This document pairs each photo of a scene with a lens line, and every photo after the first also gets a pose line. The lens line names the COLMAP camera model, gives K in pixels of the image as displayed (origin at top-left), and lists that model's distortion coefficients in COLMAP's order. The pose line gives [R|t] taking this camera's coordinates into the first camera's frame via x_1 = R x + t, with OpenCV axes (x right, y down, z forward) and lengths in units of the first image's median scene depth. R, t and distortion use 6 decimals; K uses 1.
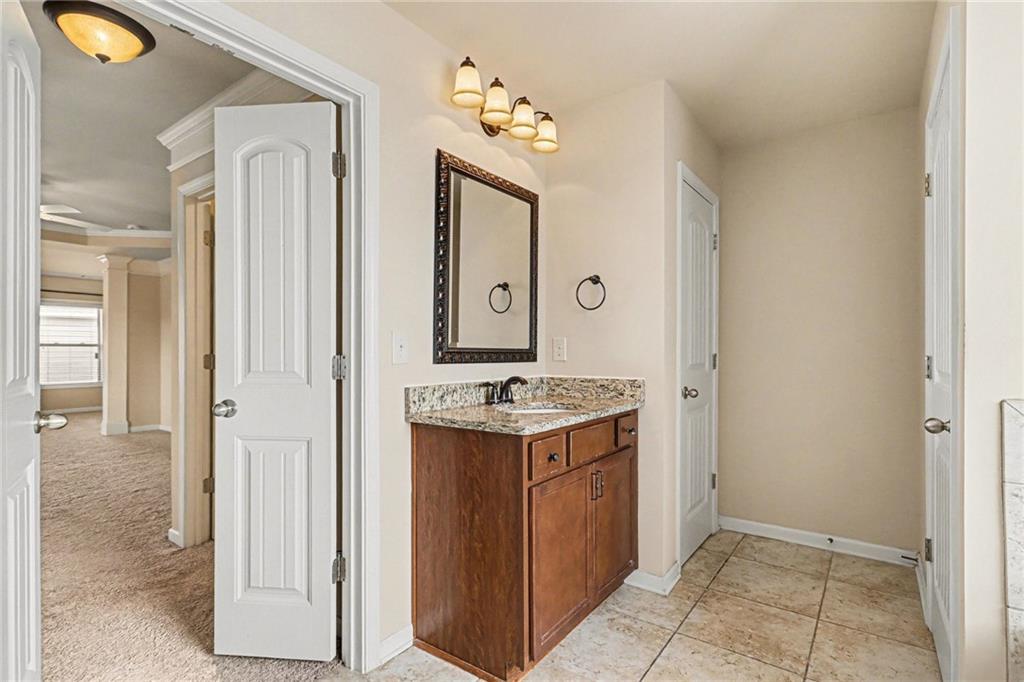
lens RADIAL K [[487.5, 0, 523.0], [0, 487.5, 340.3], [0, 0, 1]] dist [-0.021749, 0.021858]
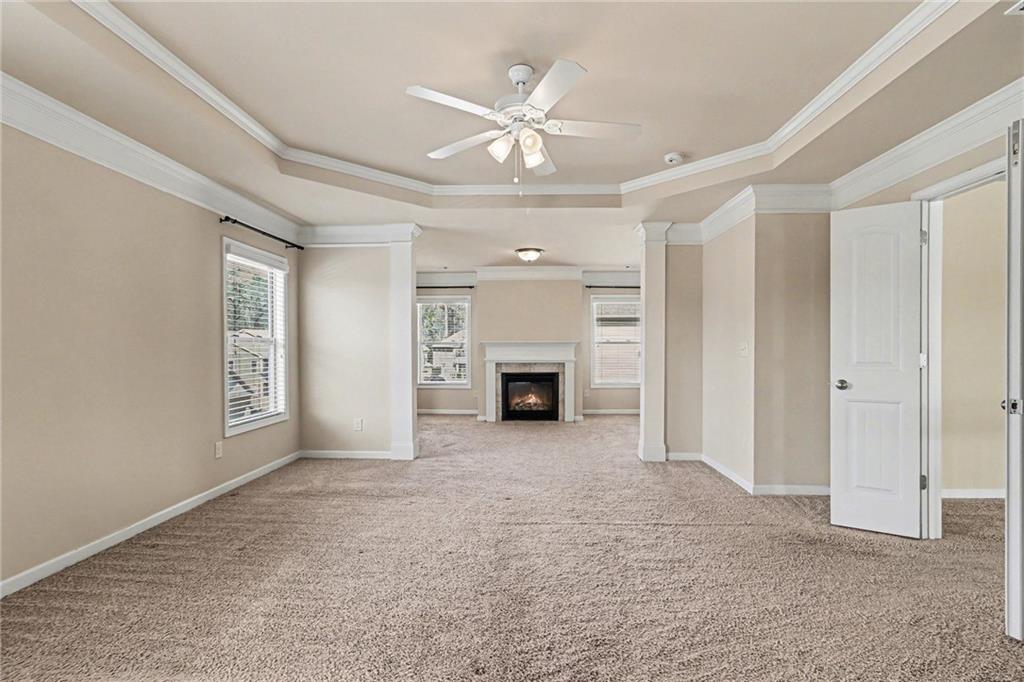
lens RADIAL K [[487.5, 0, 523.0], [0, 487.5, 340.3], [0, 0, 1]] dist [-0.021749, 0.021858]
pose [[0.579399, -0.000456, -0.815044, -0.322727], [0.000793, 1.000000, 0.000004, 0.008007], [0.815044, -0.000648, 0.579399, 0.378567]]
